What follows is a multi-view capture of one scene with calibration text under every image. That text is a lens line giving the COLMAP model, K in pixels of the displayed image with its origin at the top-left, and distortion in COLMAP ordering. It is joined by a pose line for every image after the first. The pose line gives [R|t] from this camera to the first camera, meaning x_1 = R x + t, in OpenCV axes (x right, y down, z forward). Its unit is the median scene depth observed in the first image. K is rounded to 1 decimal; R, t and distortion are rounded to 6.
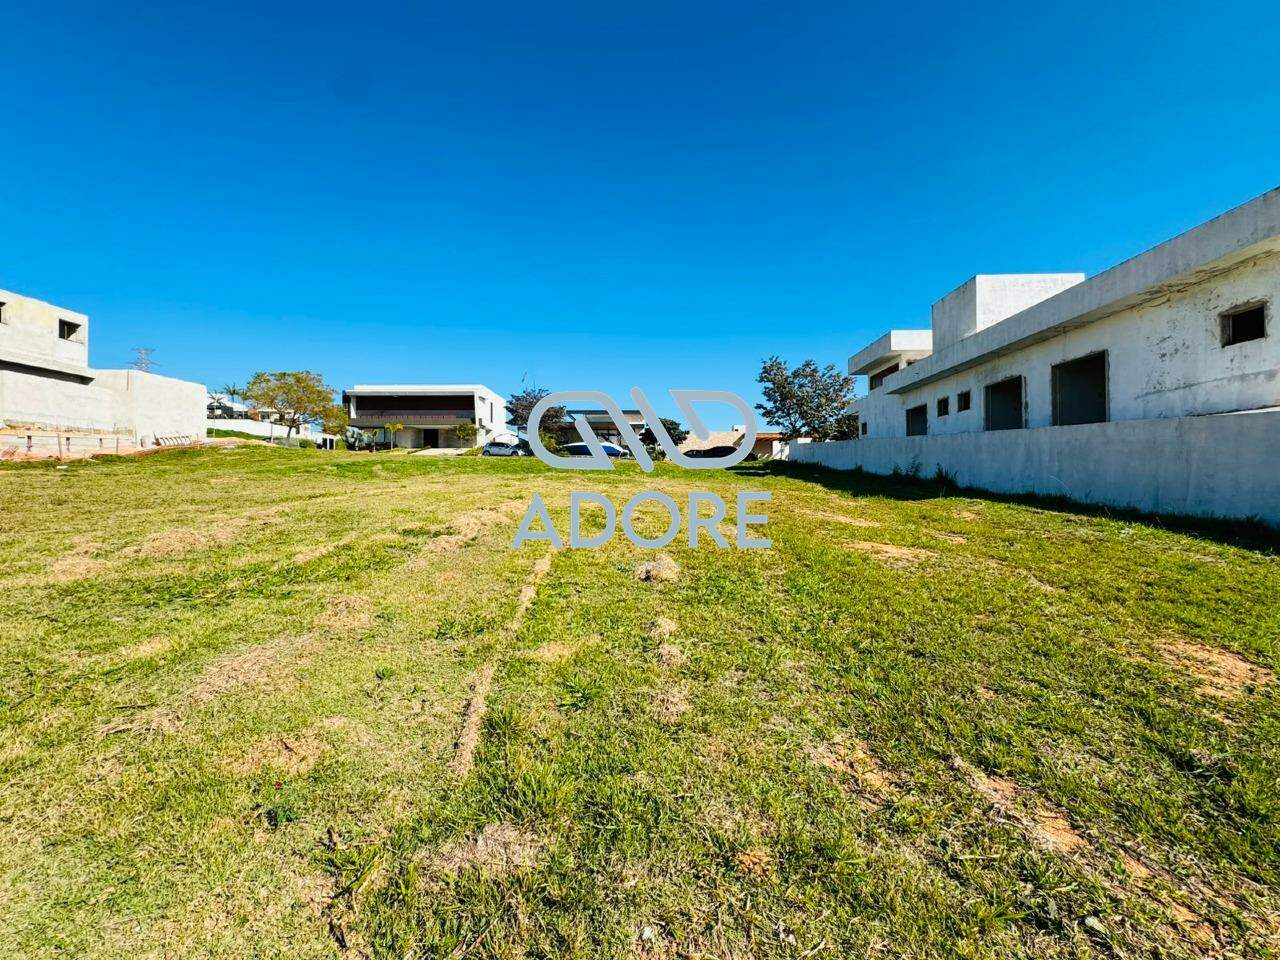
lens RADIAL K [[510.9, 0, 641.7], [0, 510.9, 478.6], [0, 0, 1]] dist [-0.005506, 0.000942]
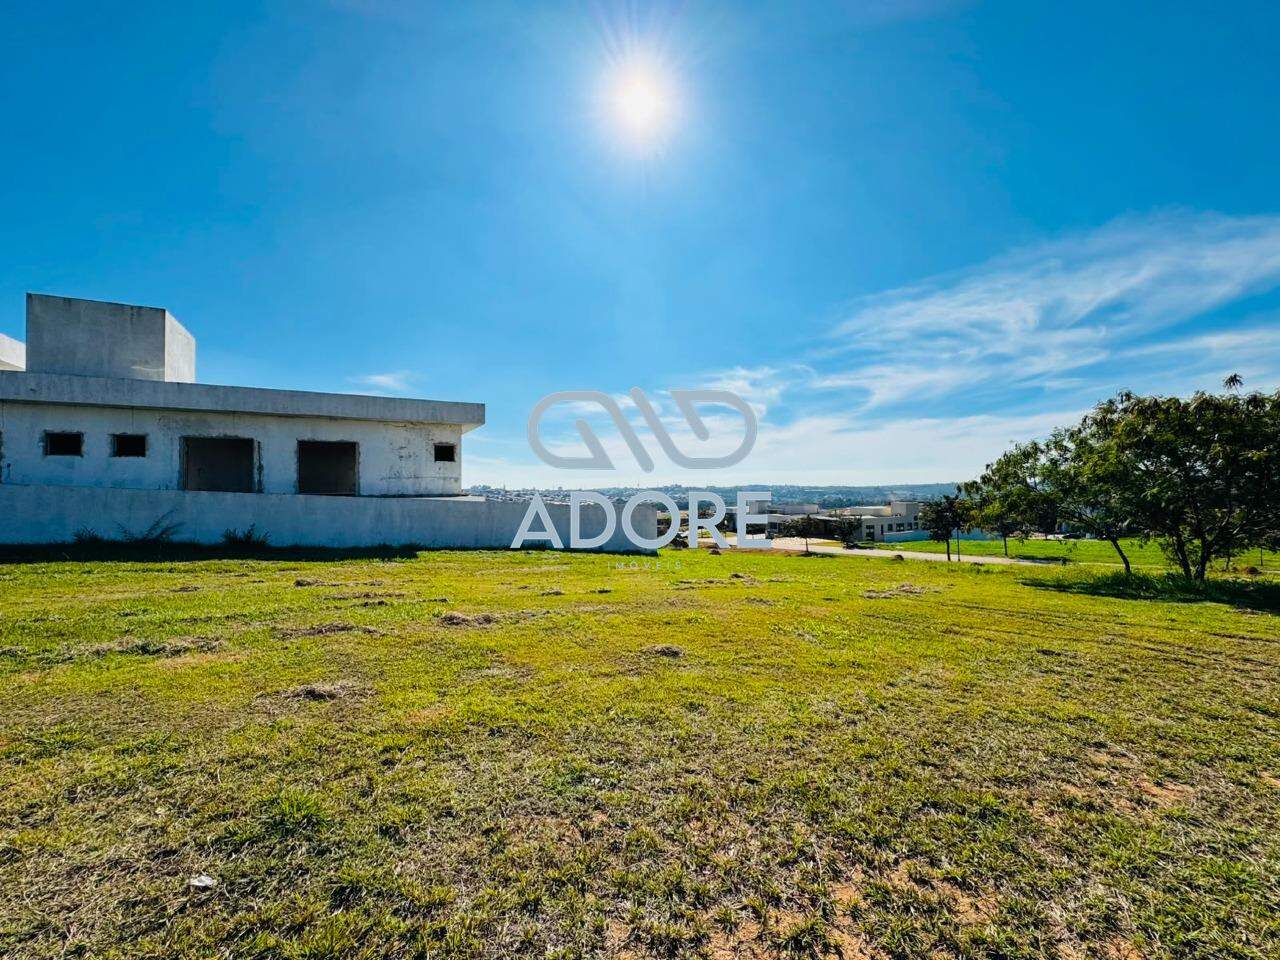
lens RADIAL K [[510.9, 0, 643.8], [0, 510.9, 465.0], [0, 0, 1]] dist [-0.005506, 0.000942]
pose [[-0.539068, 0.046576, 0.840973, -0.814196], [0.005265, 0.998637, -0.051933, -0.113990], [-0.842246, -0.023568, -0.538579, 1.162106]]
